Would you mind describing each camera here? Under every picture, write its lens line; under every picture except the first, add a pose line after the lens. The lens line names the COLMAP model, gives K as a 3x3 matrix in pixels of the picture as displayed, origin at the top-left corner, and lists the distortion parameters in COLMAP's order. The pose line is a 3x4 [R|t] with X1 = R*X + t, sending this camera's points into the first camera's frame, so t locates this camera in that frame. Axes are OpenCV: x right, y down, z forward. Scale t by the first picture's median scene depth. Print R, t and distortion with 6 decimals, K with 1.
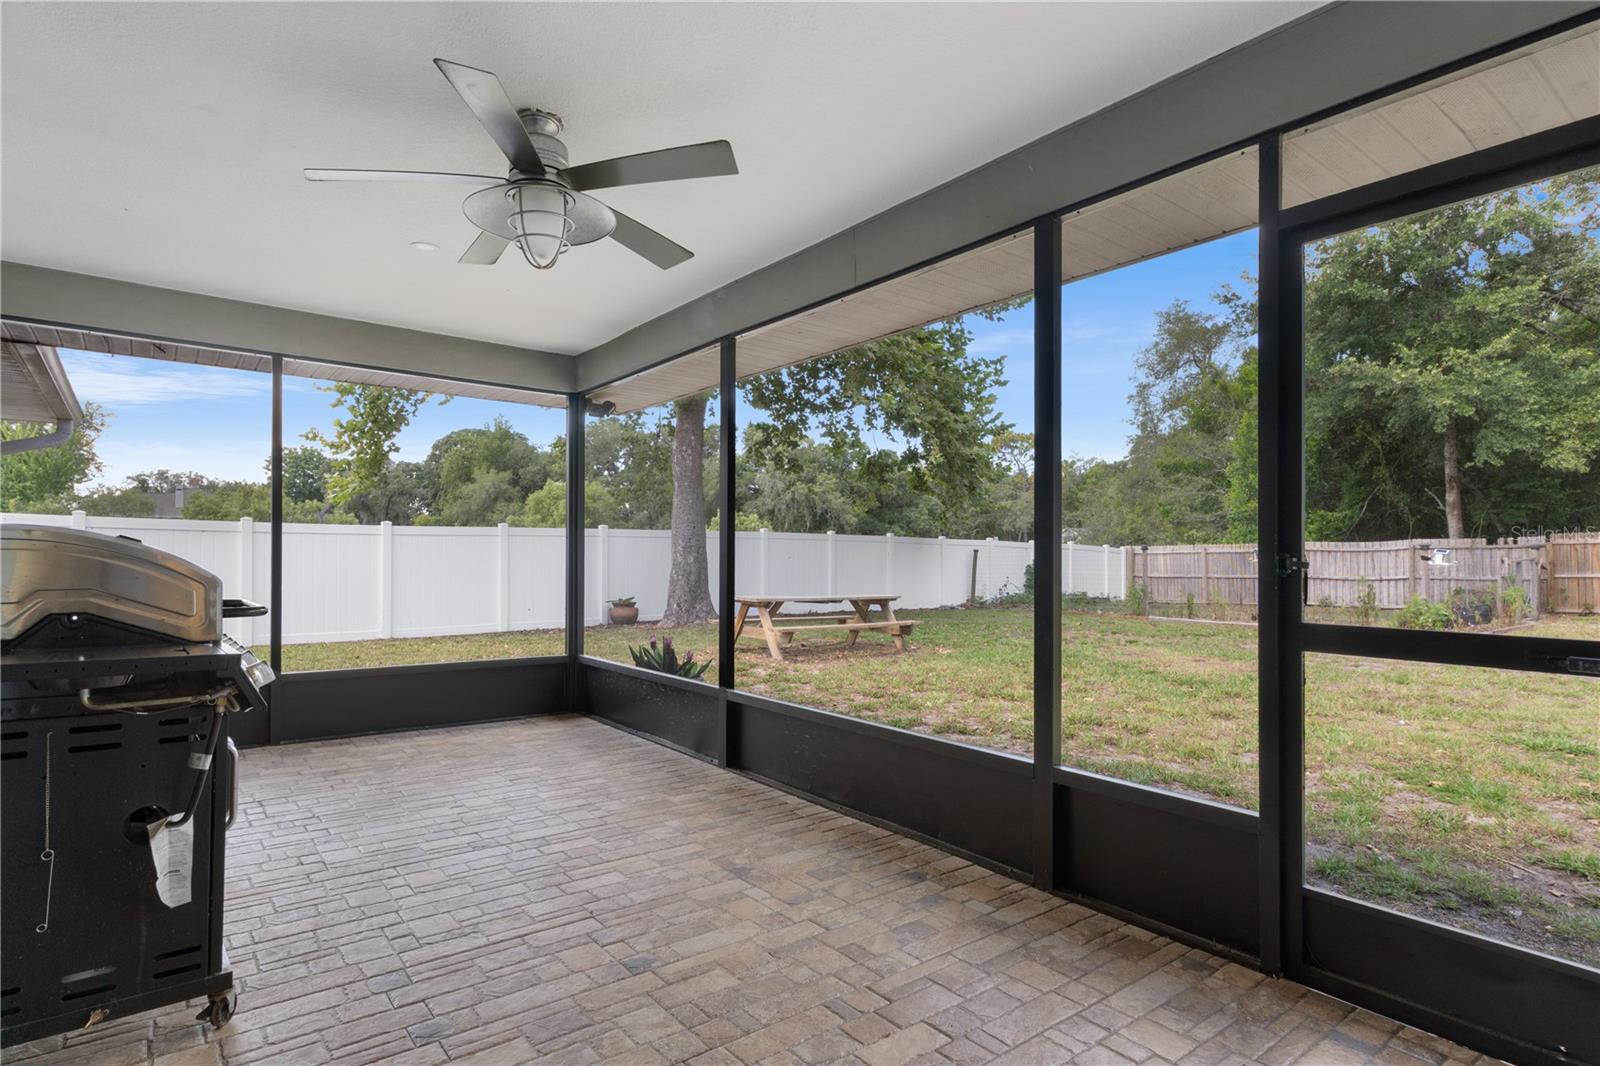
lens RADIAL K [[847.8, 0, 802.5], [0, 847.8, 549.0], [0, 0, 1]] dist [0.011701, -0.003279]
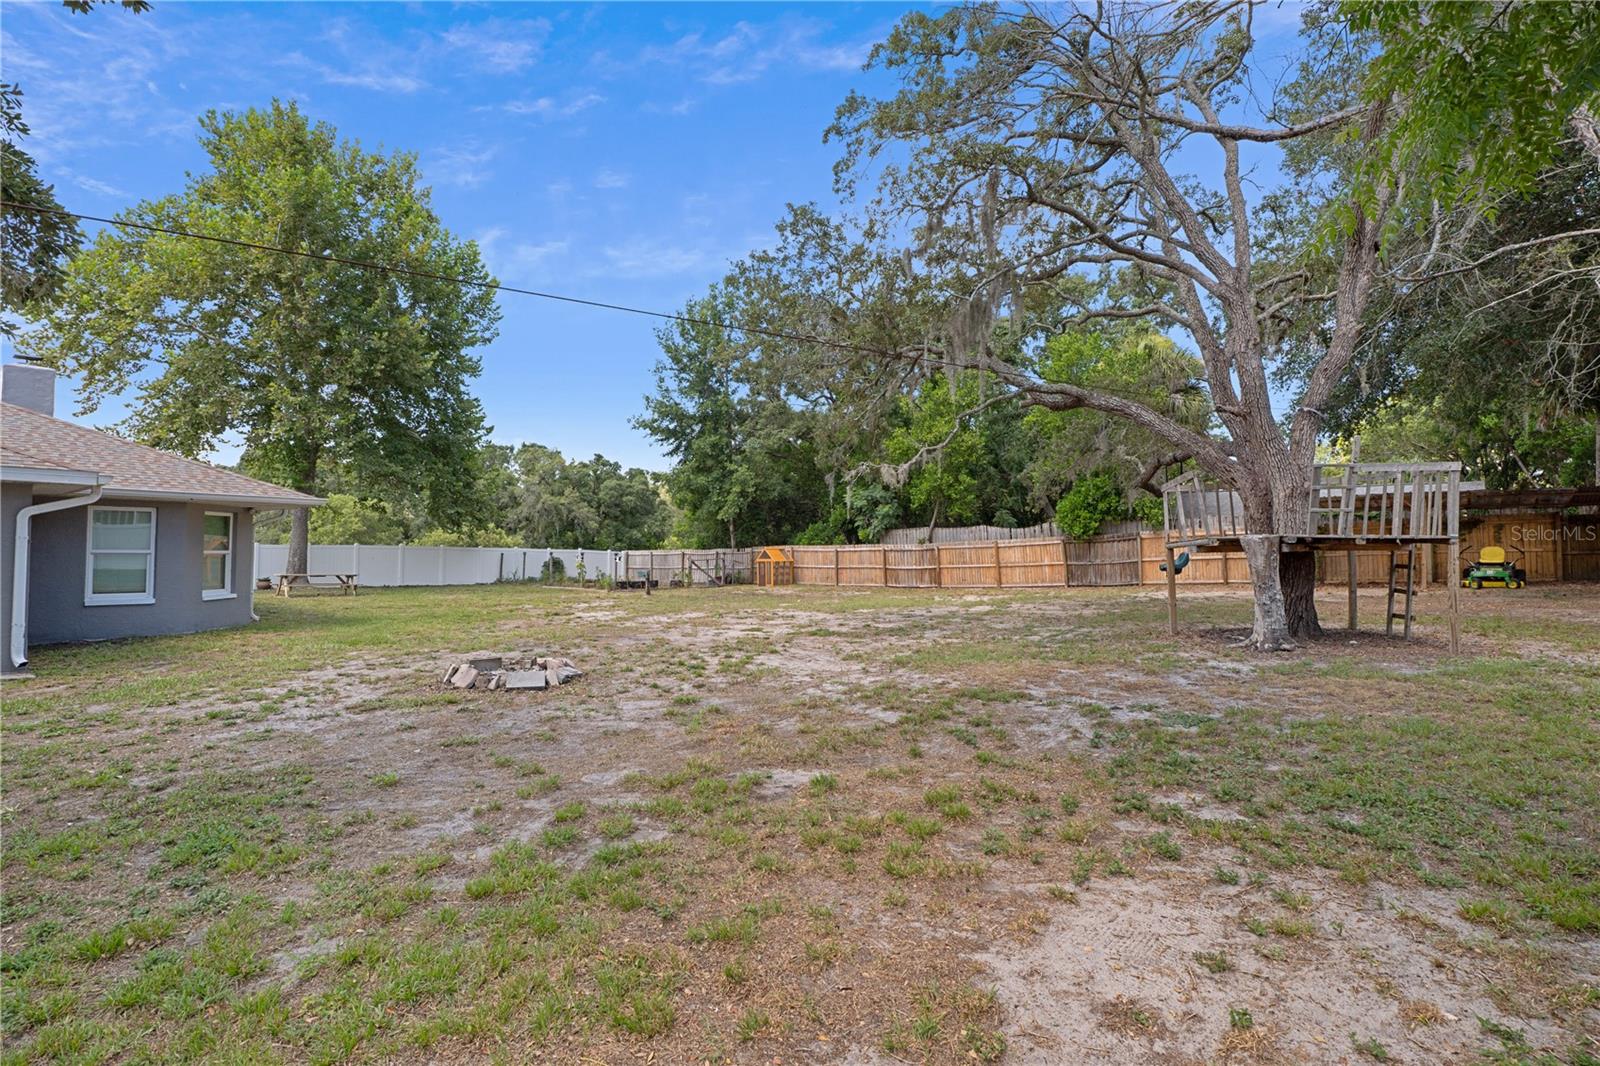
lens RADIAL K [[817.7, 0, 801.1], [0, 817.7, 534.6], [0, 0, 1]] dist [0.023759, 0.001557]
pose [[0.985505, 0.002967, 0.169621, 0.605862], [-0.001229, 0.999946, -0.010354, -0.026285], [-0.169643, 0.009996, 0.985455, -1.044869]]
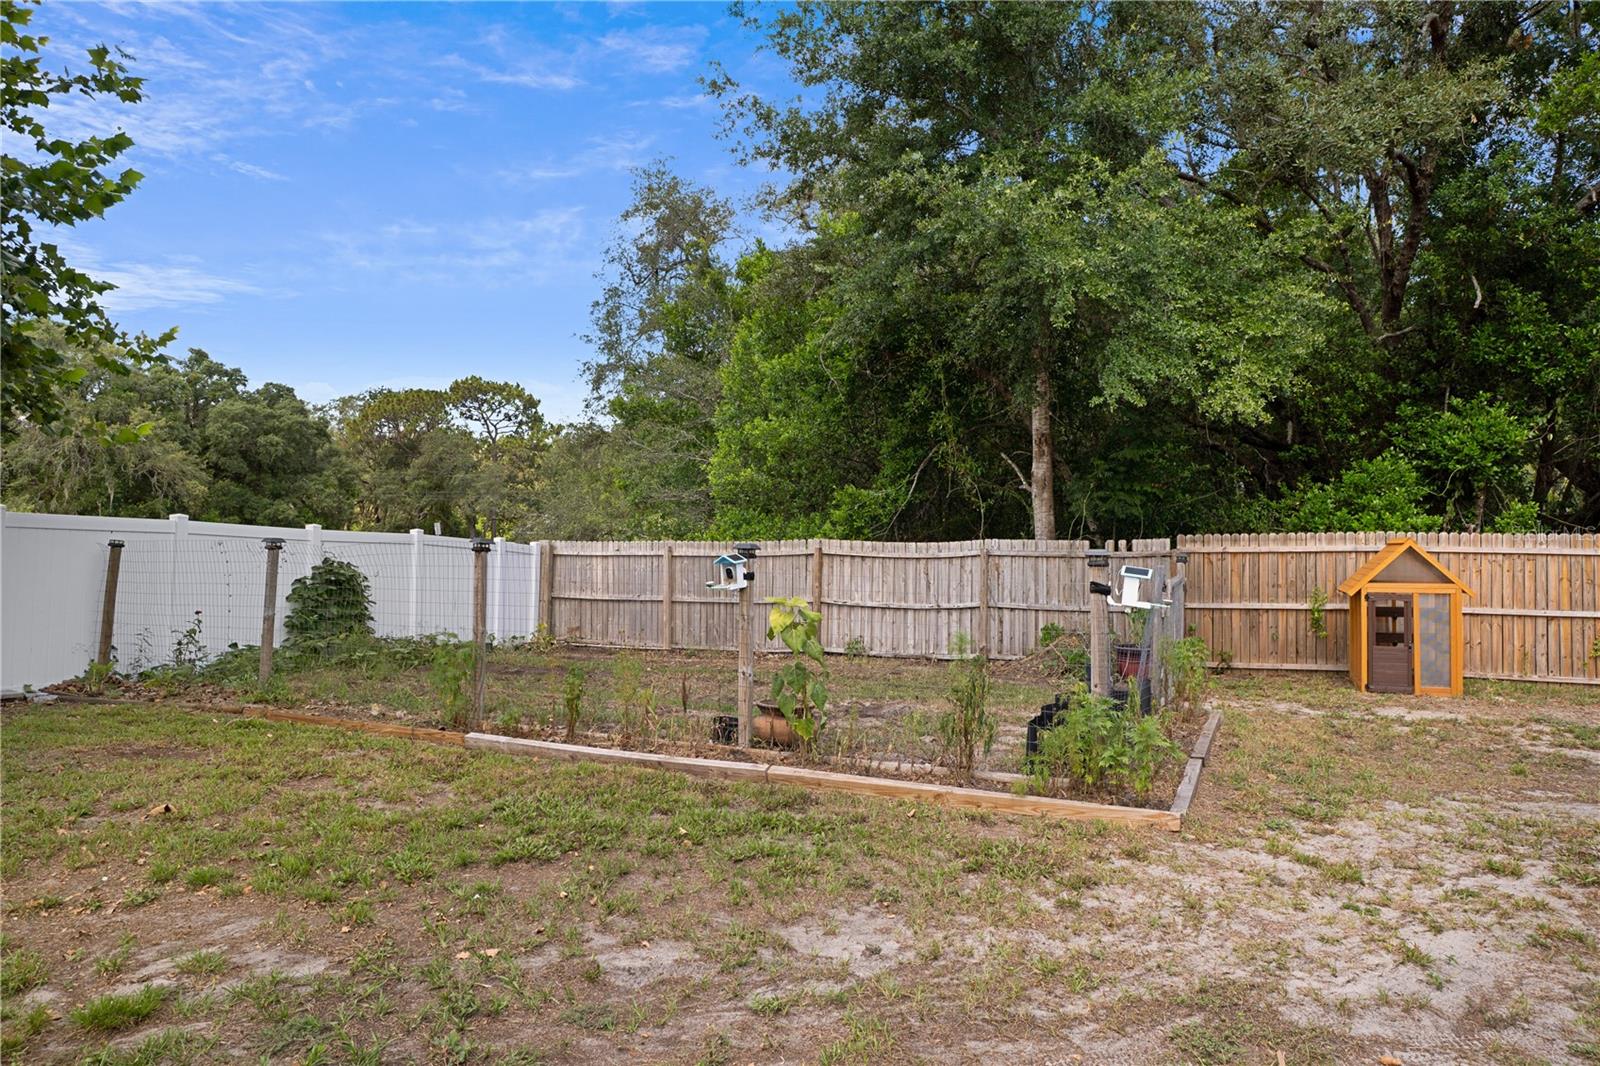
lens RADIAL K [[1059.8, 0, 807.7], [0, 1059.8, 525.3], [0, 0, 1]] dist [-0.003462, 0.006540]
pose [[0.869759, 0.028460, 0.492656, 0.259795], [-0.020867, 0.999564, -0.020903, -0.003431], [-0.493036, 0.007900, 0.869973, 0.439230]]
